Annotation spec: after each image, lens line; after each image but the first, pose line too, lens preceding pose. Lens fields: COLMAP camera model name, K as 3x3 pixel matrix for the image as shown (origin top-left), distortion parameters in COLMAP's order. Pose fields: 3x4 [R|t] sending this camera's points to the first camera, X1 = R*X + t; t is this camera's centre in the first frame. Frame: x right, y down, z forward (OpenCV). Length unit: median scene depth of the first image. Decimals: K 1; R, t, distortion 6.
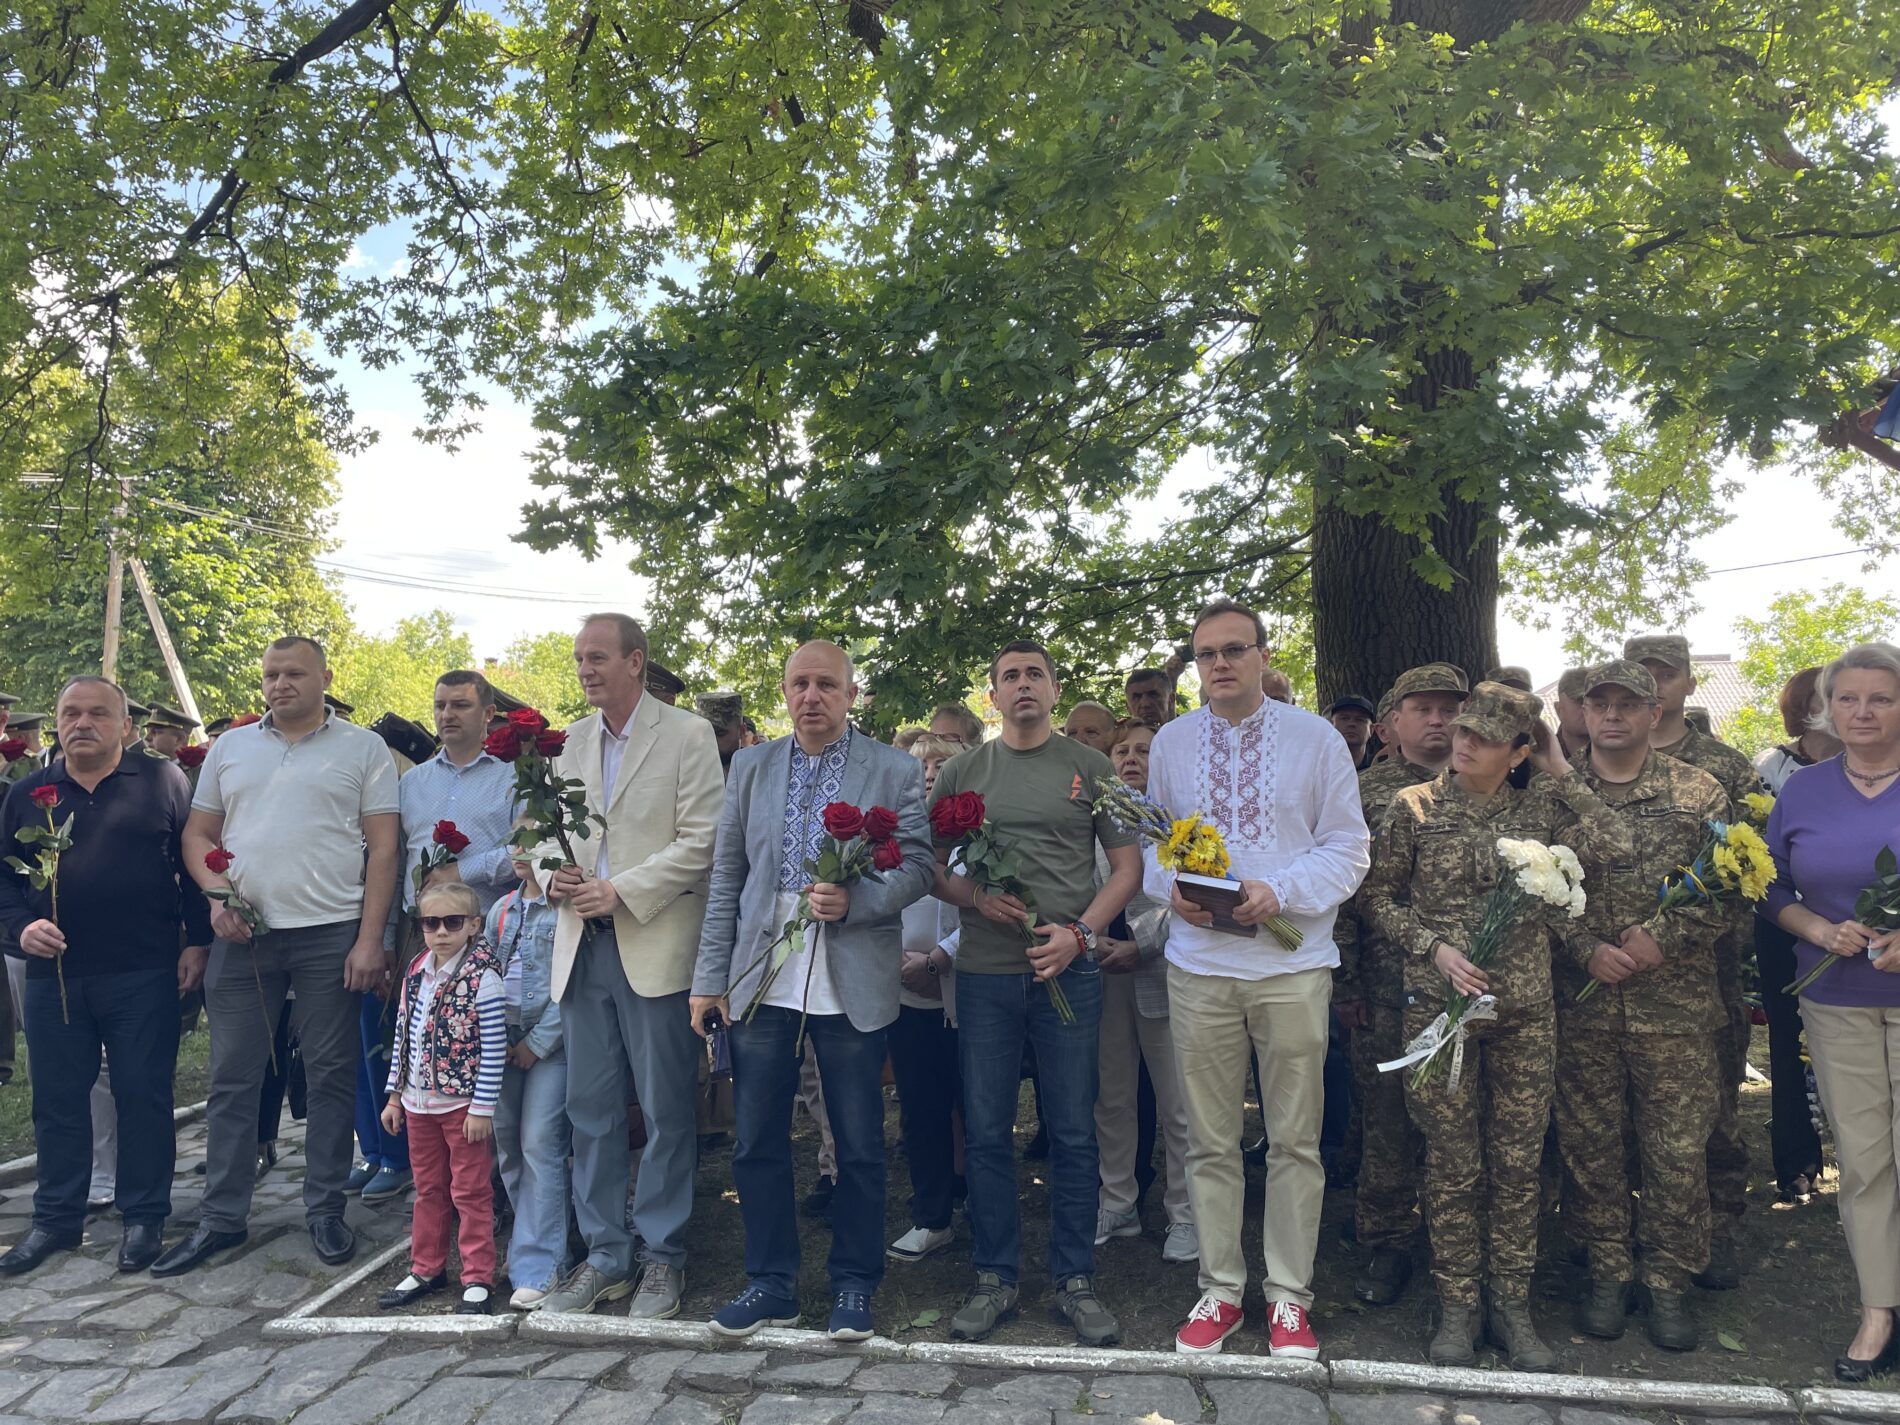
lens RADIAL K [[1421.9, 0, 950.0], [0, 1421.9, 712.5], [0, 0, 1]] dist [0.244458, 0.000153]
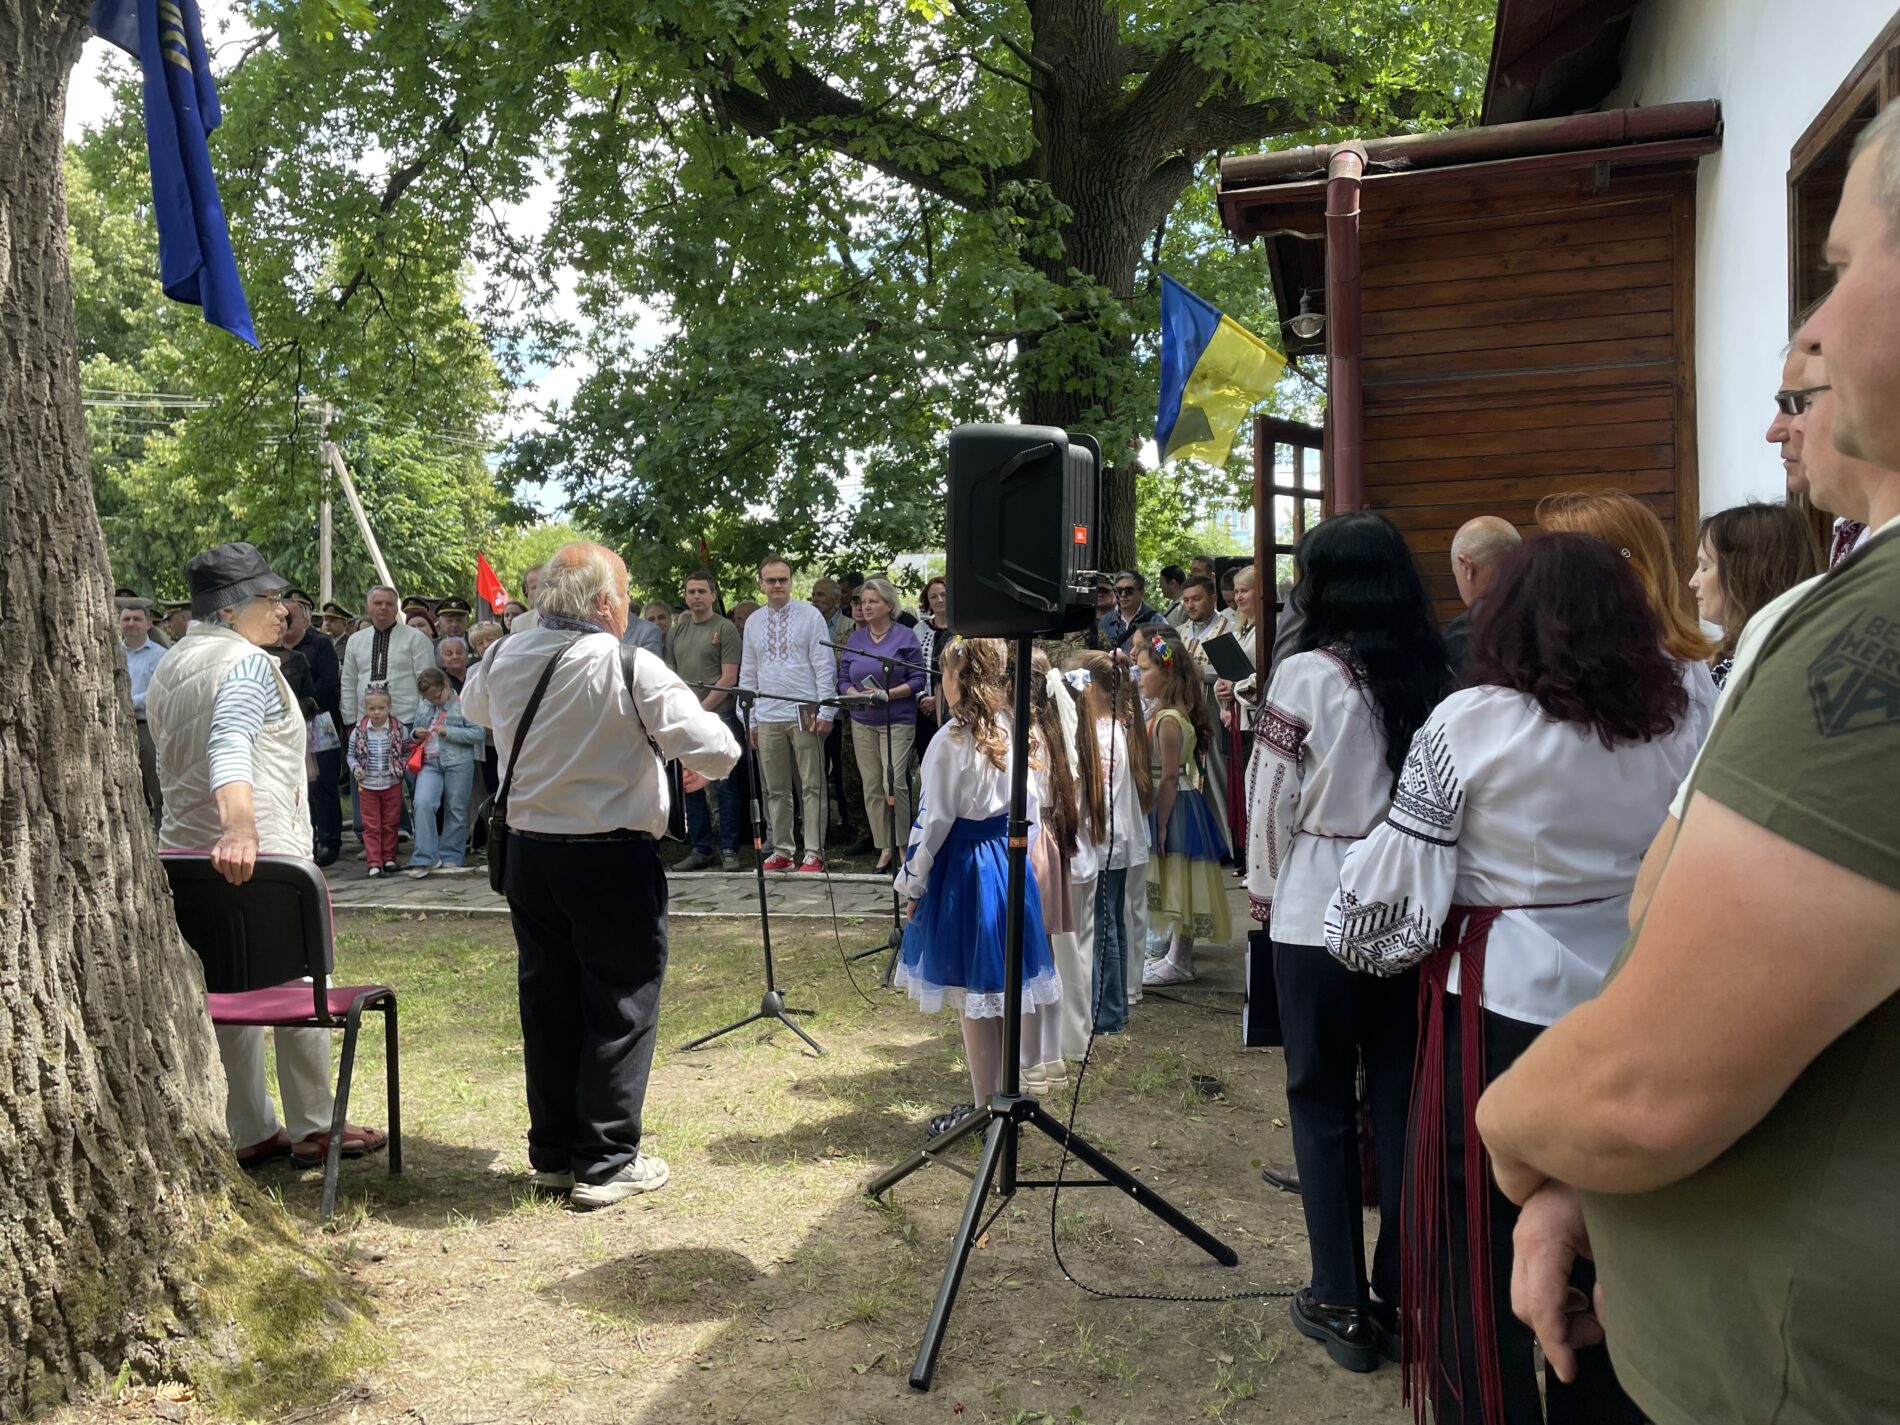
lens RADIAL K [[1421.9, 0, 950.0], [0, 1421.9, 712.5], [0, 0, 1]] dist [0.244458, 0.000153]
pose [[0.993341, -0.010557, -0.114727, 0.255986], [0.020698, 0.995944, 0.087567, -0.008091], [0.113338, -0.089359, 0.989530, -0.428737]]
